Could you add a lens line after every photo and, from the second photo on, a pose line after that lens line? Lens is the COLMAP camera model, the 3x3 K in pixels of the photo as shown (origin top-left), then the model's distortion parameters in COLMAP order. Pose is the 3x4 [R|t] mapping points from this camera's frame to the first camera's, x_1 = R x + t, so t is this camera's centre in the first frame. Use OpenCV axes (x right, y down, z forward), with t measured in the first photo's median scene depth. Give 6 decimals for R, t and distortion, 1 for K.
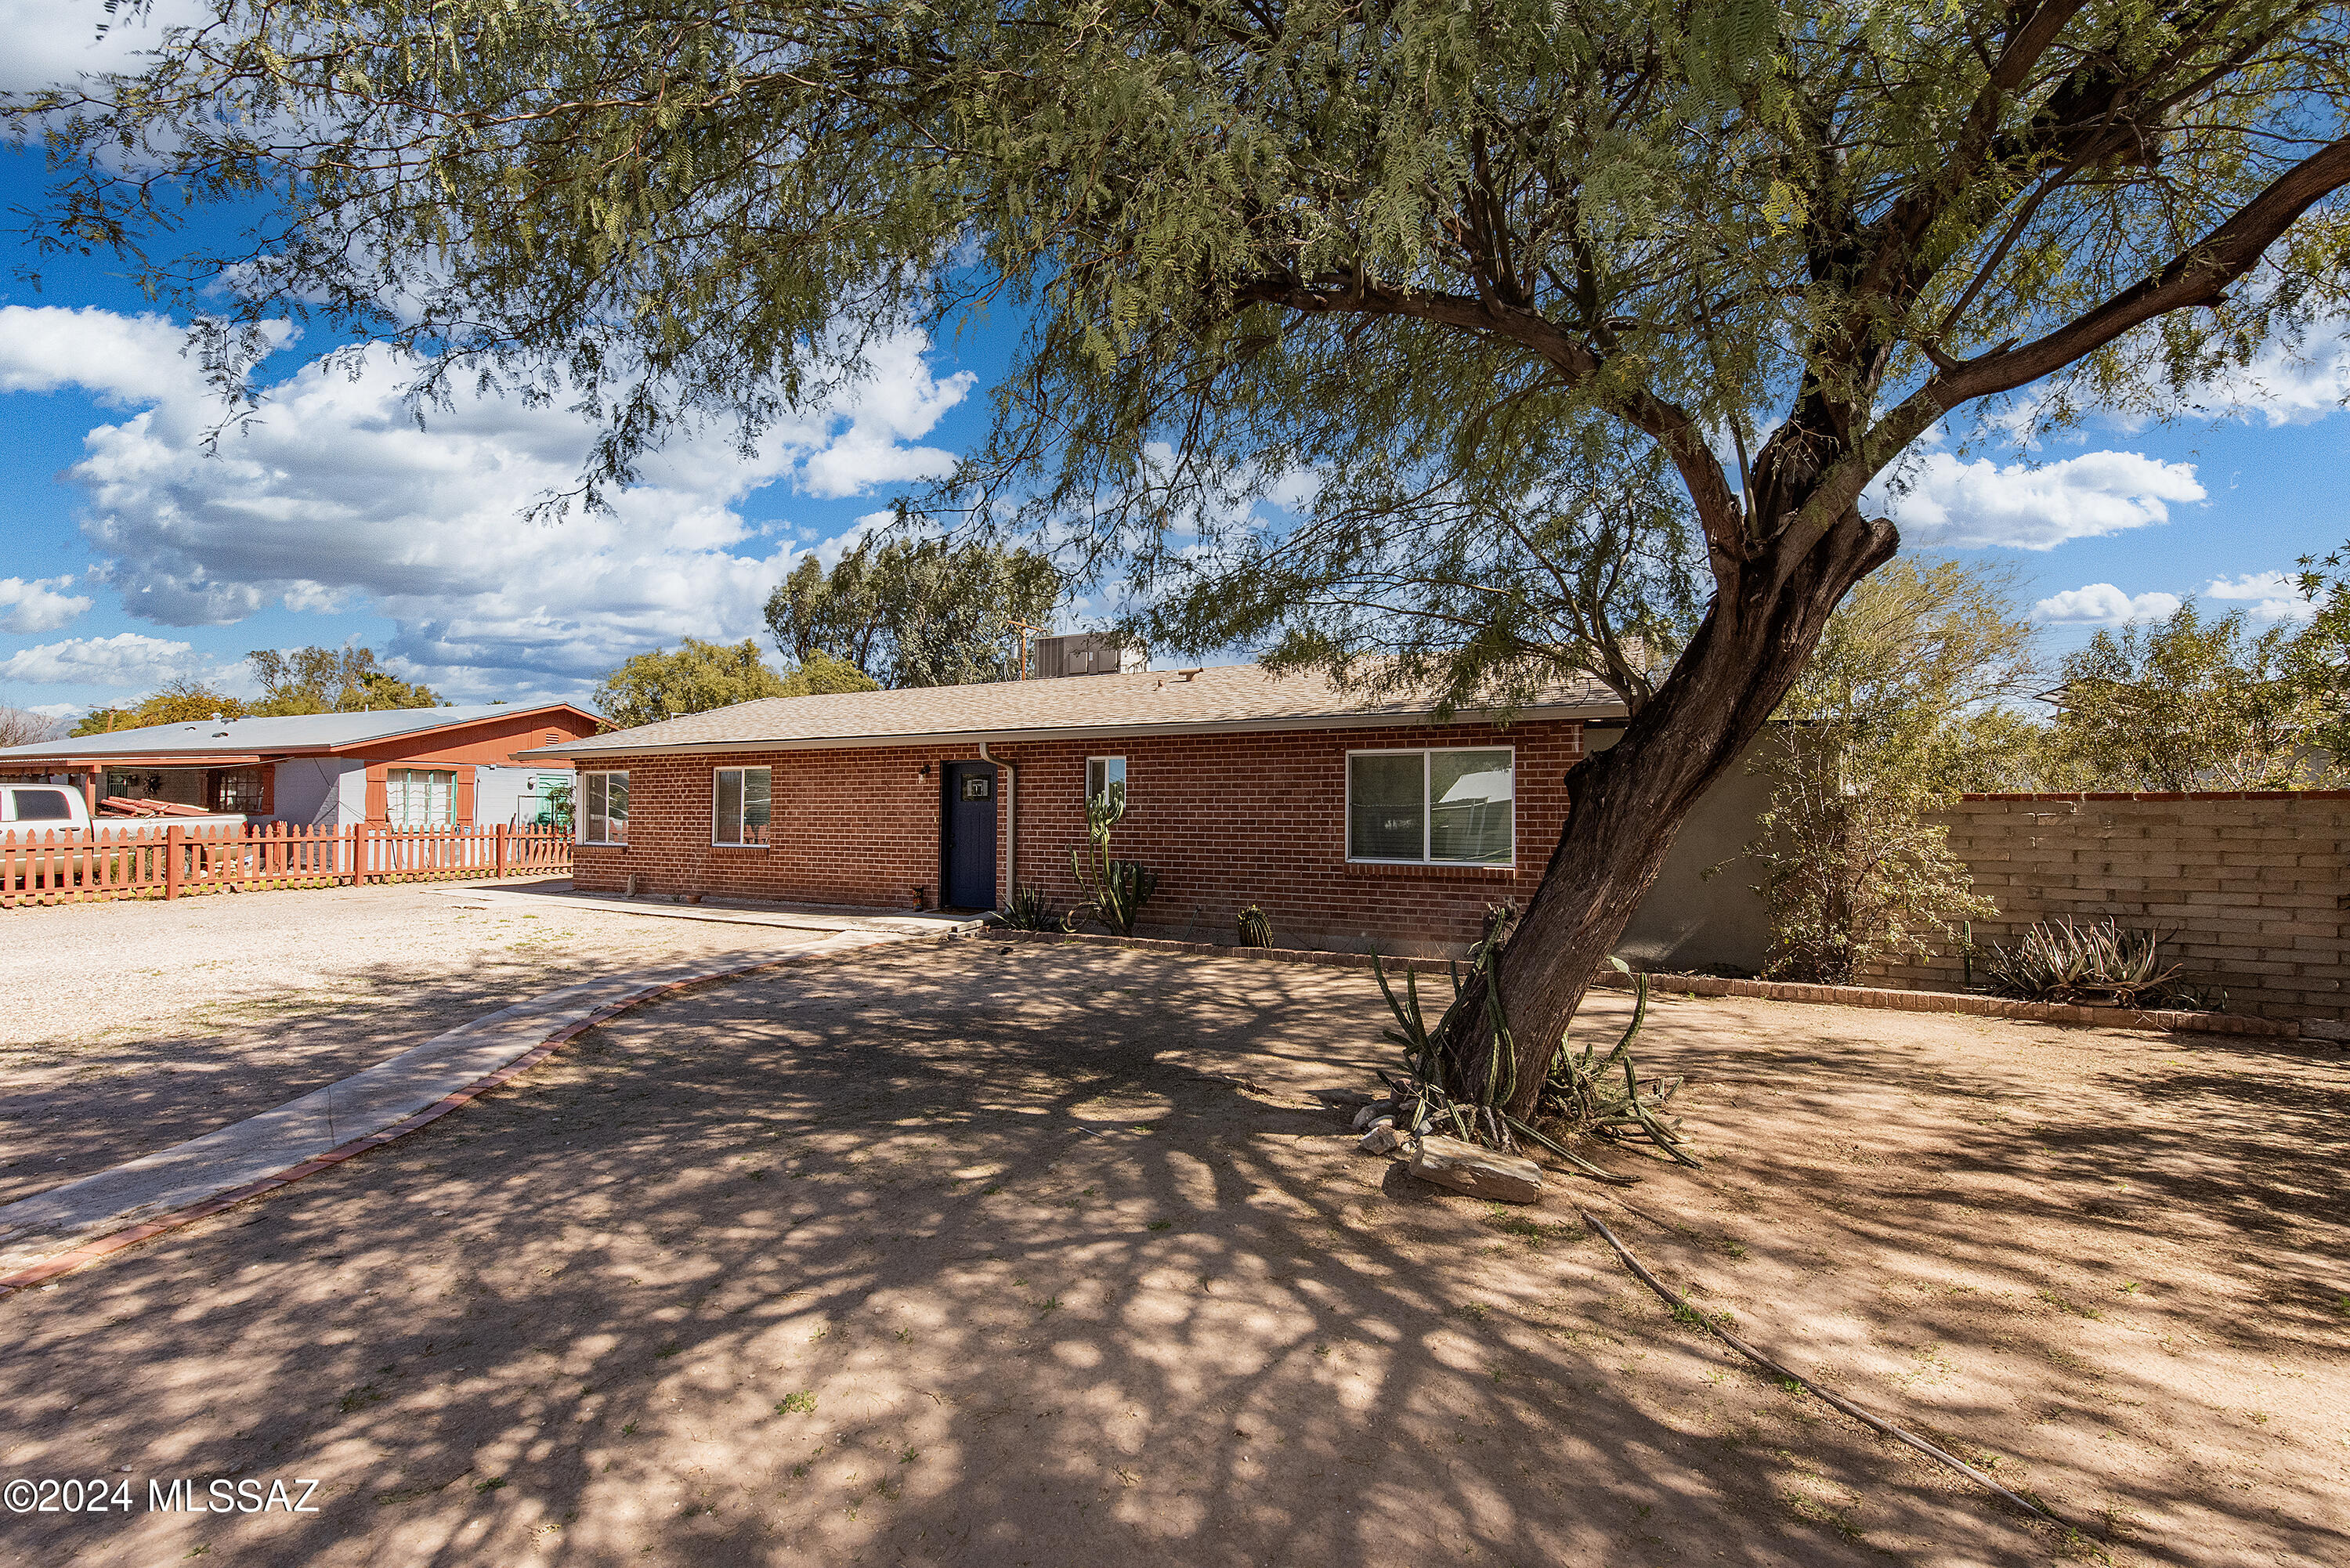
lens RADIAL K [[921.1, 0, 1199.9], [0, 921.1, 792.7], [0, 0, 1]] dist [0.009760, -0.000031]
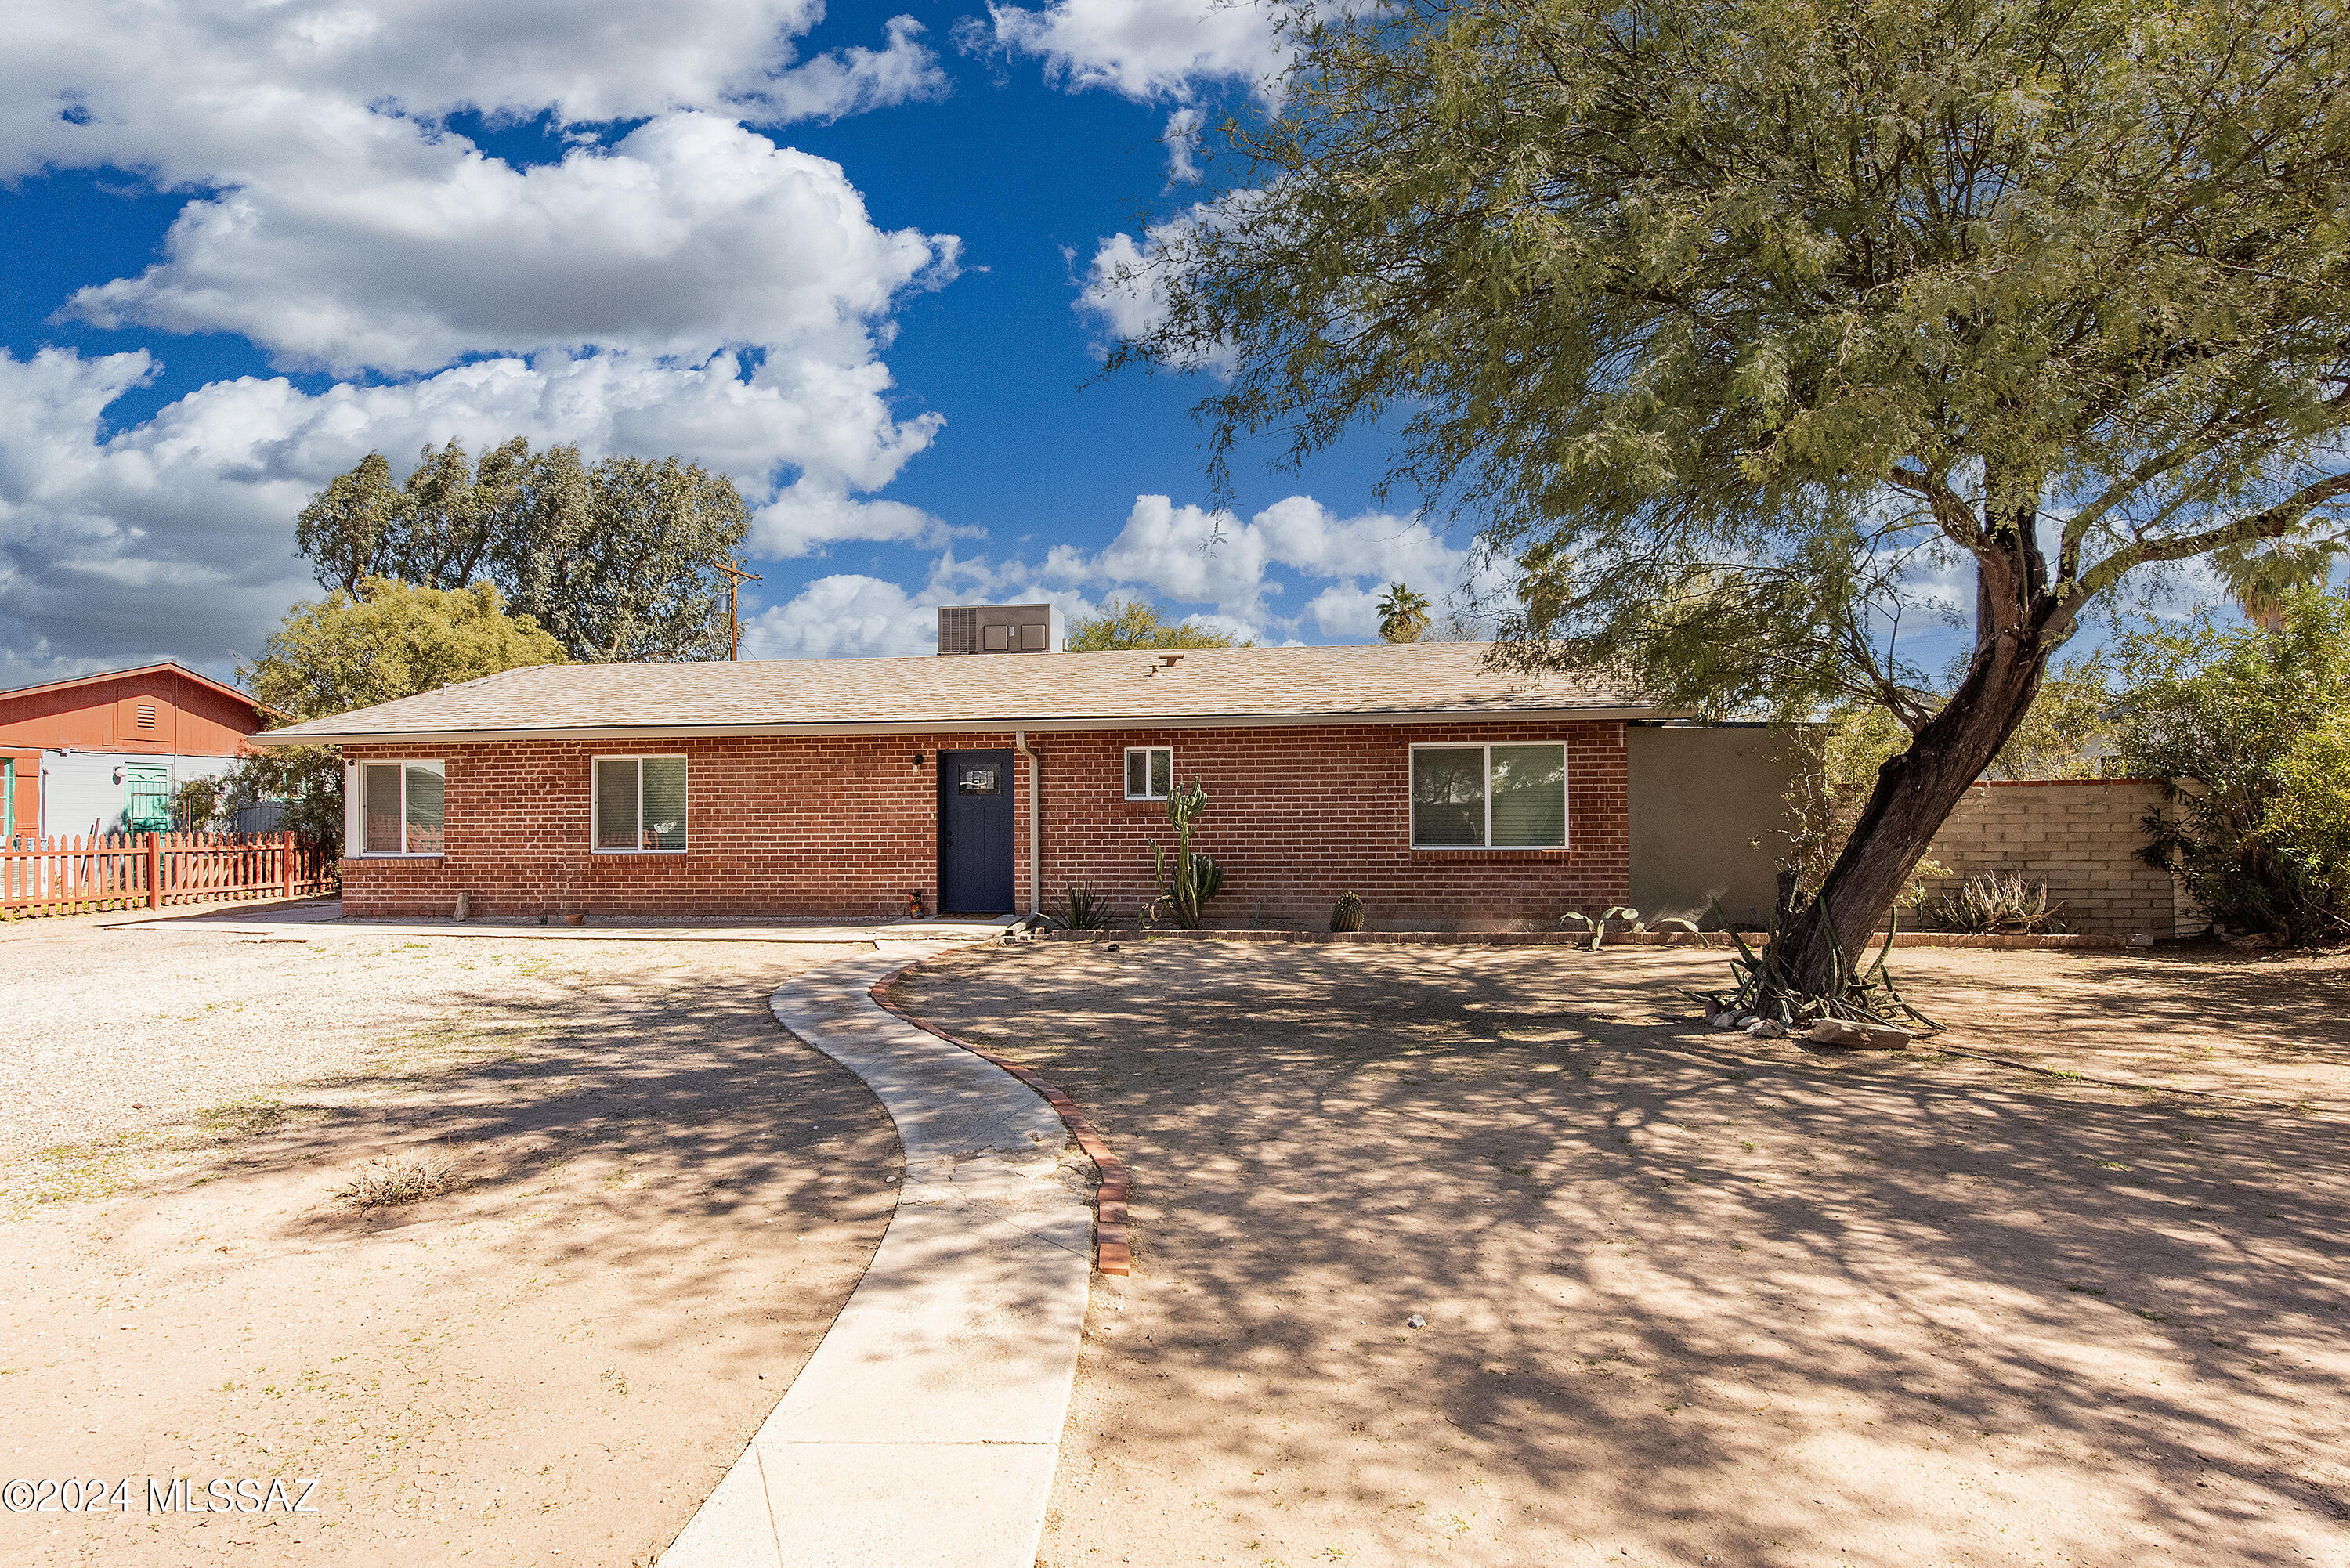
lens RADIAL K [[1140.1, 0, 1175.0], [0, 1140.1, 784.0], [0, 0, 1]] dist [0.003362, 0.000427]
pose [[0.951621, -0.004372, 0.307244, -0.498688], [0.004479, 0.999990, 0.000357, -0.001123], [-0.307243, 0.001037, 0.951631, -0.159335]]
